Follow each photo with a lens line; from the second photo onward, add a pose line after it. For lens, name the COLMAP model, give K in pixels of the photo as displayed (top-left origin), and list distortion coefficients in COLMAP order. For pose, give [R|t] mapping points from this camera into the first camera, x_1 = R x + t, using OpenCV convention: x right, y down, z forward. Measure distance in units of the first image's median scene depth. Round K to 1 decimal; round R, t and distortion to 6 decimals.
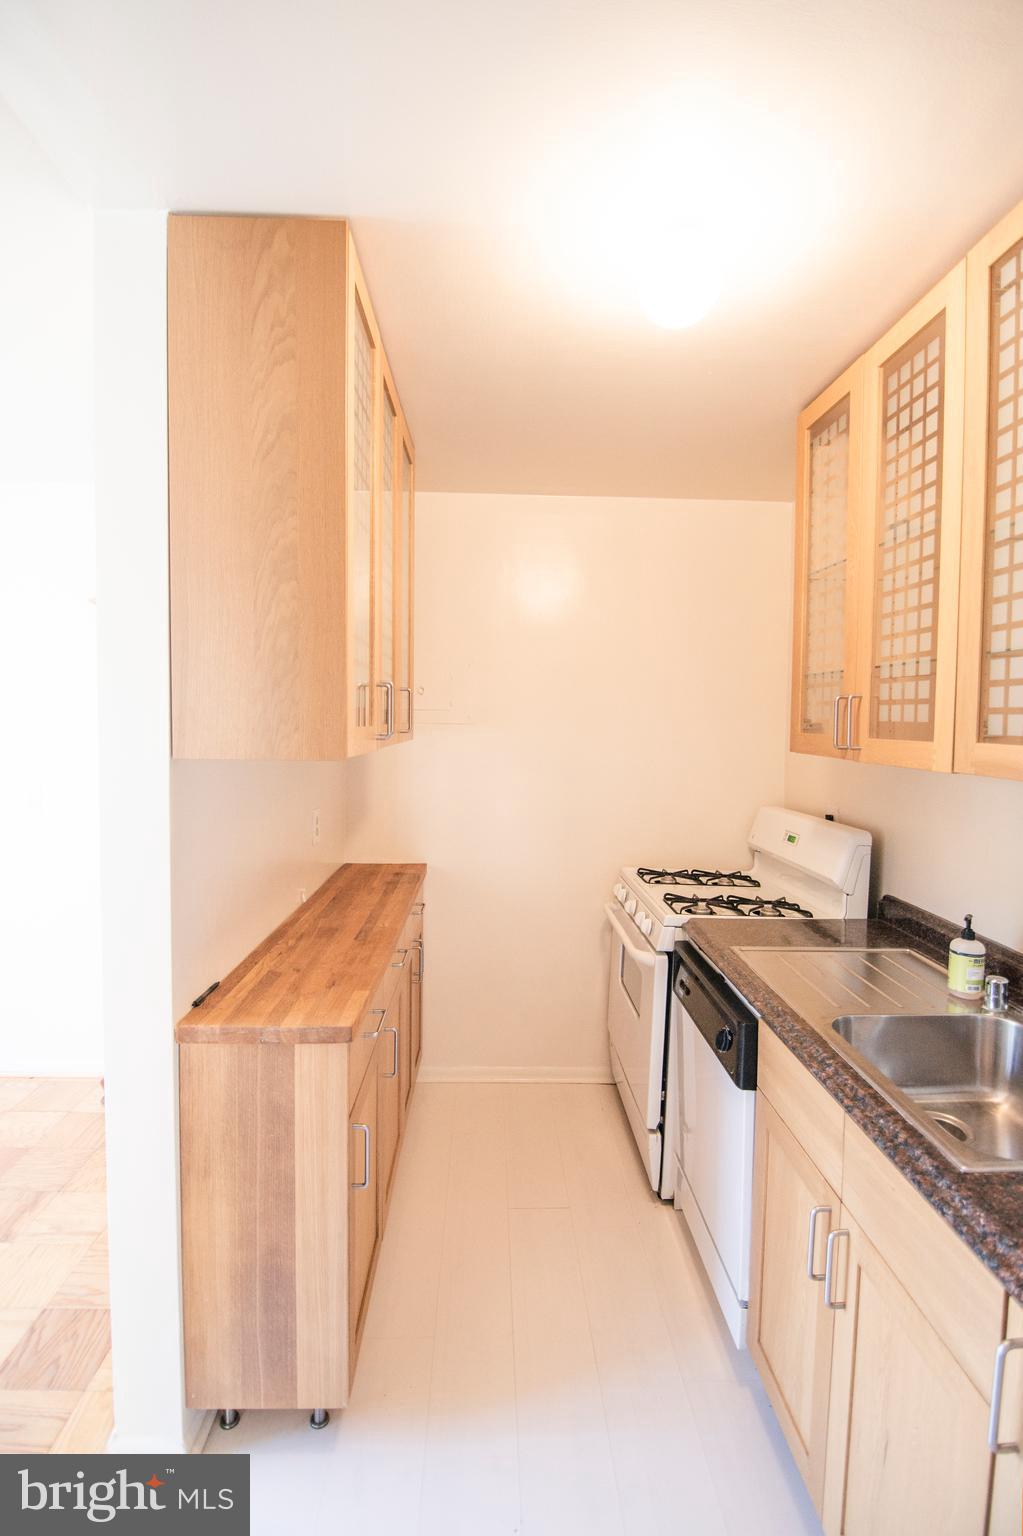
lens RADIAL K [[718.5, 0, 512.1], [0, 718.5, 762.2], [0, 0, 1]] dist [-0.008442, -0.007867]
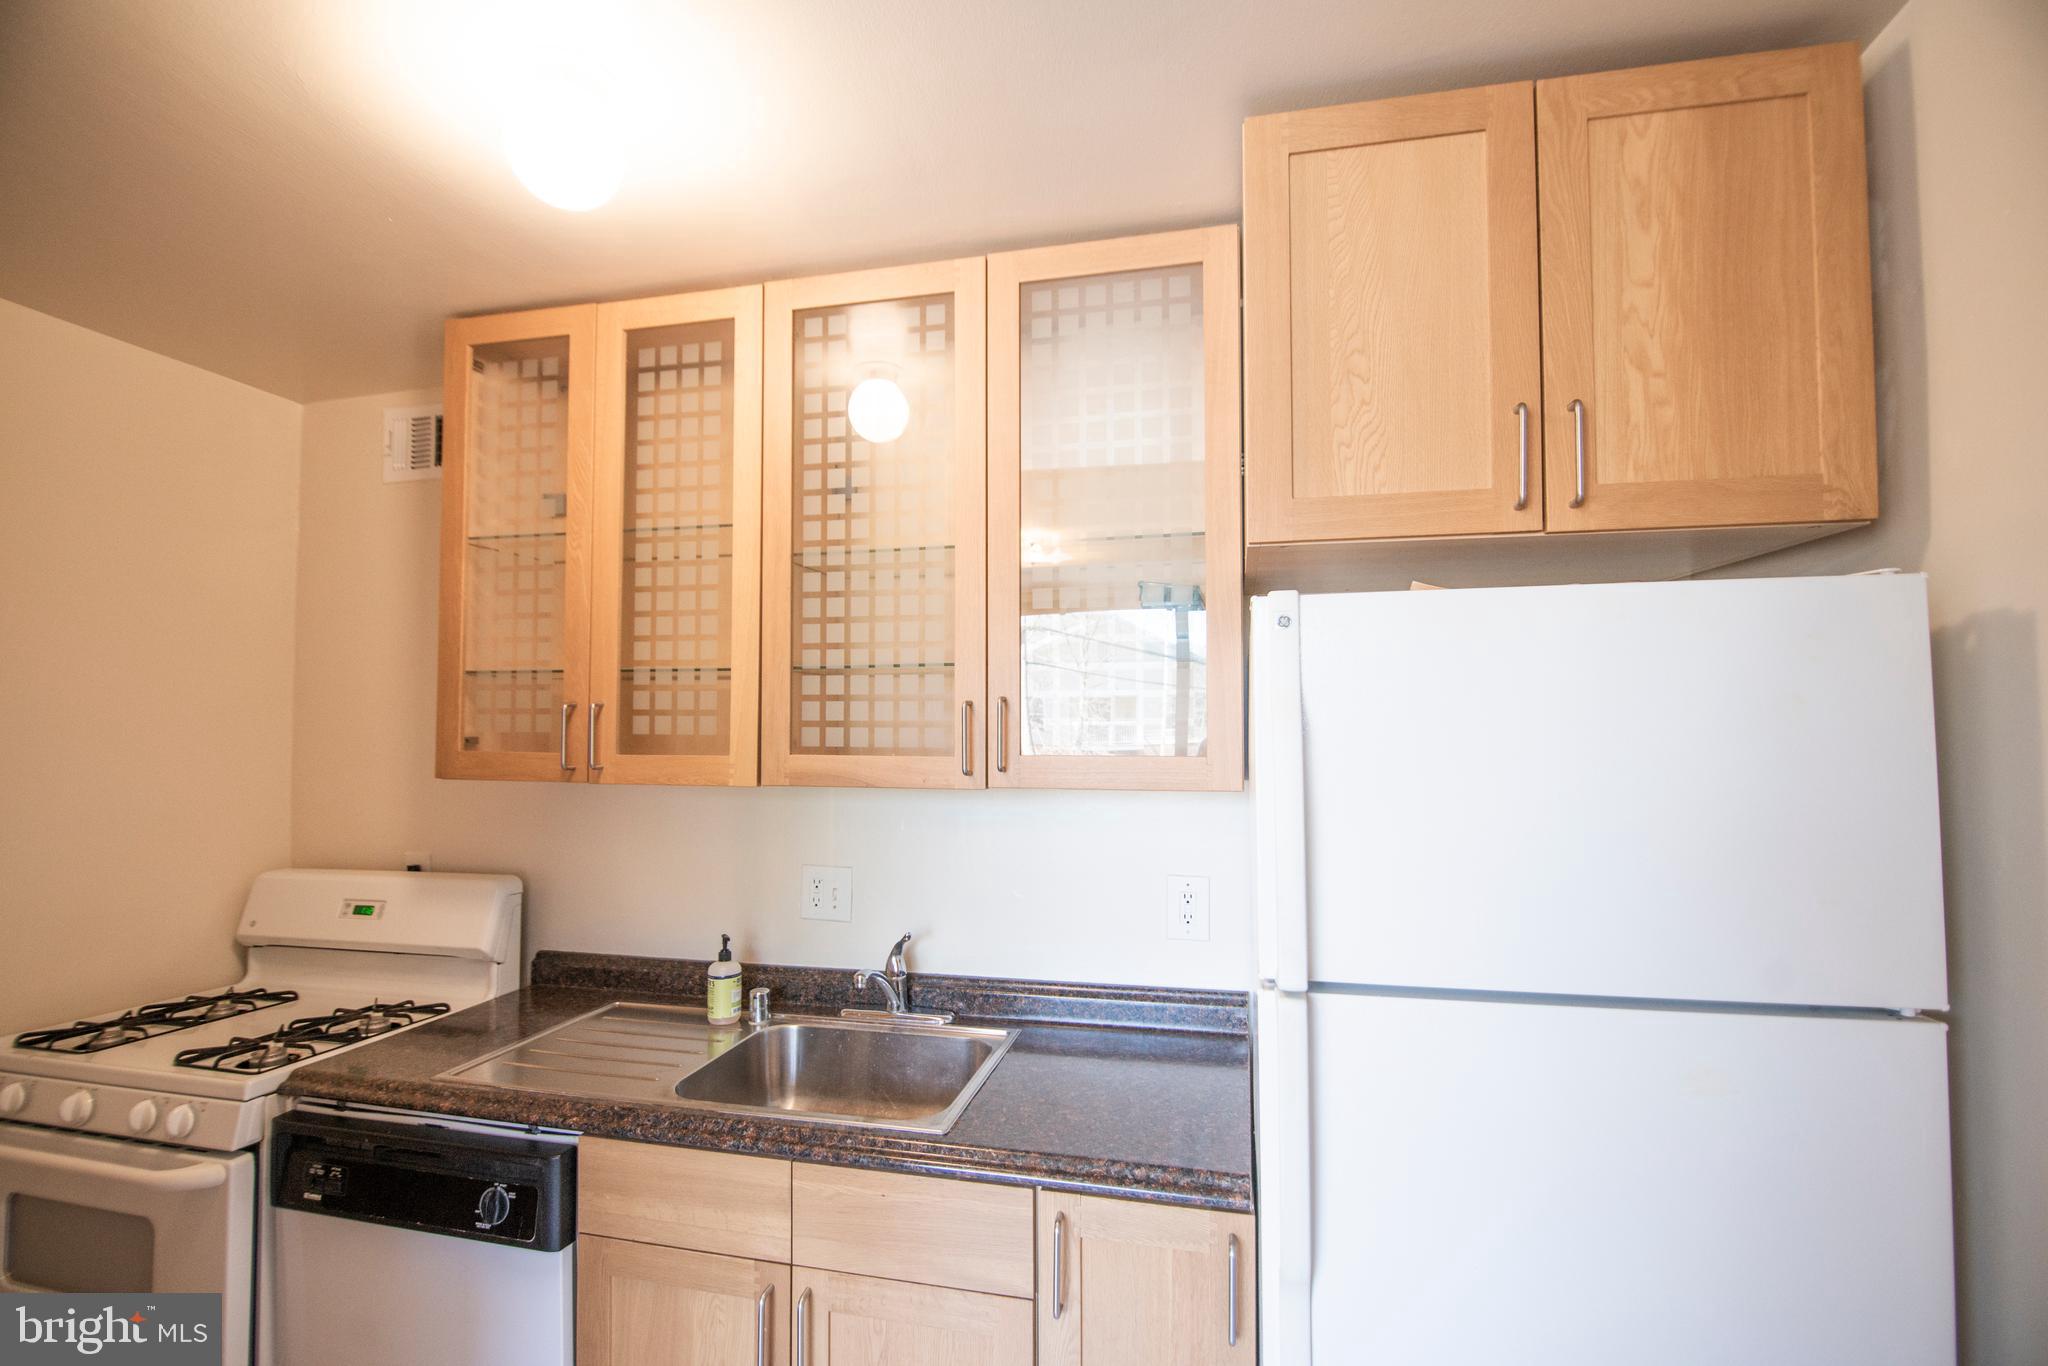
lens RADIAL K [[916.1, 0, 1022.8], [0, 916.1, 693.2], [0, 0, 1]] dist [-0.004114, -0.008061]
pose [[0.247736, 0.030300, 0.968354, -0.457648], [0.062940, 0.996896, -0.047295, -0.025981], [-0.966781, 0.072665, 0.245060, 0.288446]]
